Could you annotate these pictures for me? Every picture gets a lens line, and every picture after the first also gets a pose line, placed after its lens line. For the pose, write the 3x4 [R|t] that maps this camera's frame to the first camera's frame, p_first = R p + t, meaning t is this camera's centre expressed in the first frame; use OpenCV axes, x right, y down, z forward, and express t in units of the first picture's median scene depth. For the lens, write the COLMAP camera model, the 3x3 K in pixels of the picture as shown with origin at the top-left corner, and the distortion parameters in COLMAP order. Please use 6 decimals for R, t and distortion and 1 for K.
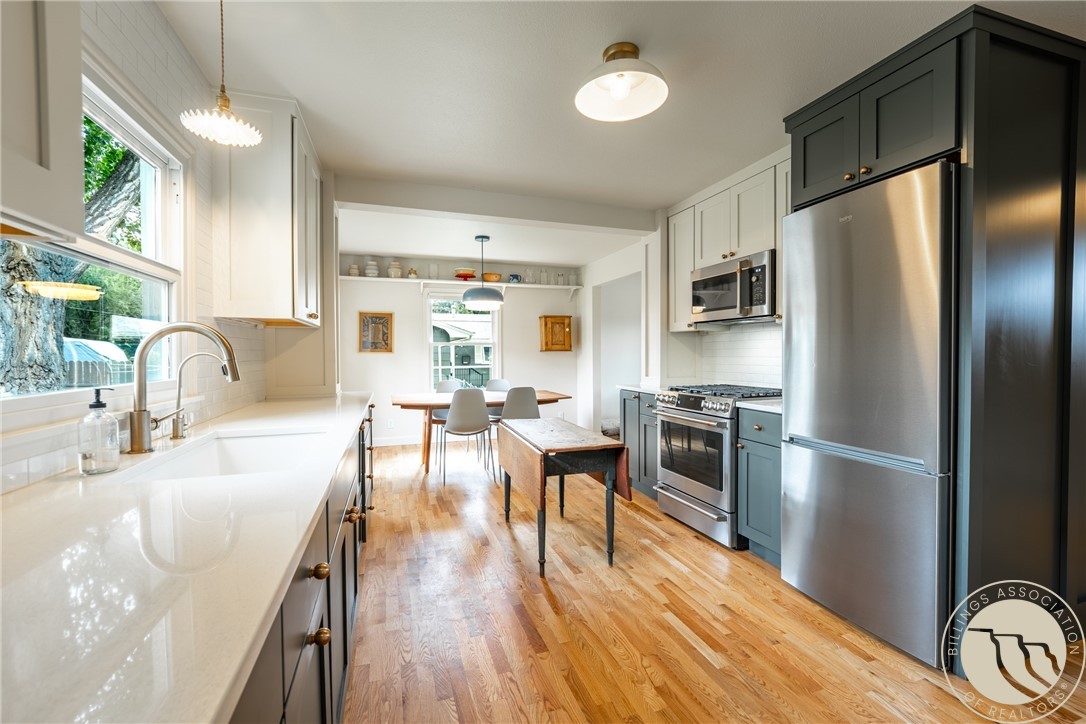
lens RADIAL K [[446.5, 0, 538.5], [0, 446.5, 360.5], [0, 0, 1]] dist [-0.023204, 0.000473]
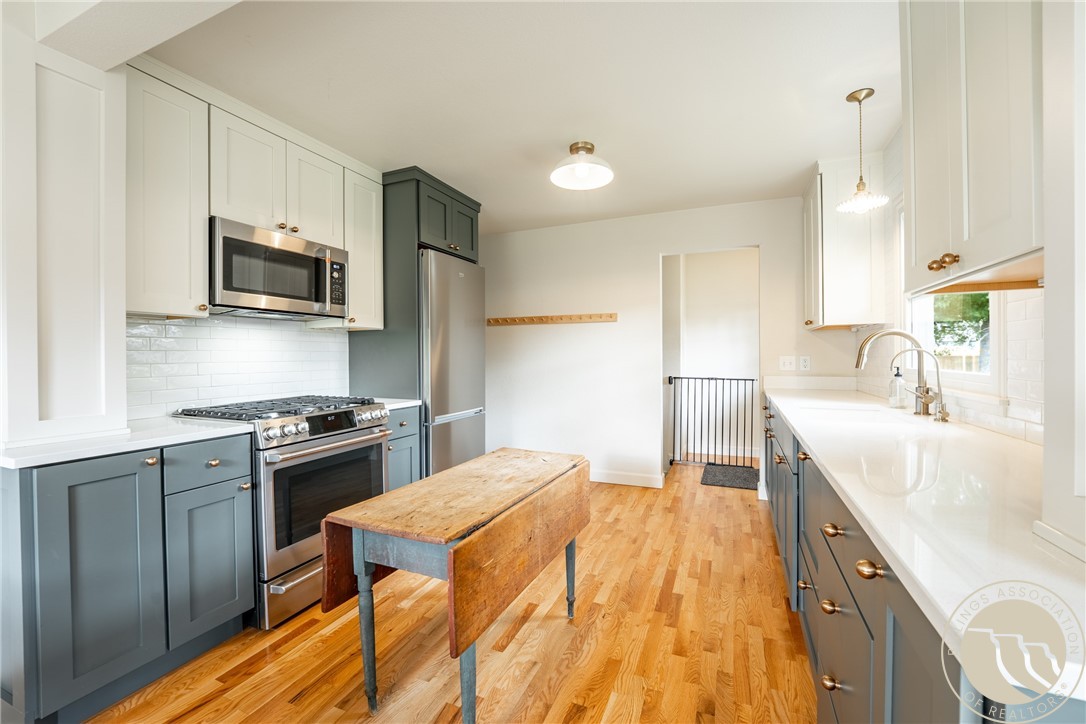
lens RADIAL K [[446.5, 0, 538.8], [0, 446.5, 360.3], [0, 0, 1]] dist [-0.023204, 0.000473]
pose [[-0.742351, 0.003942, 0.669999, -0.439103], [0.022889, 0.999548, 0.019480, -0.017359], [-0.669620, 0.029796, -0.742106, 1.412838]]
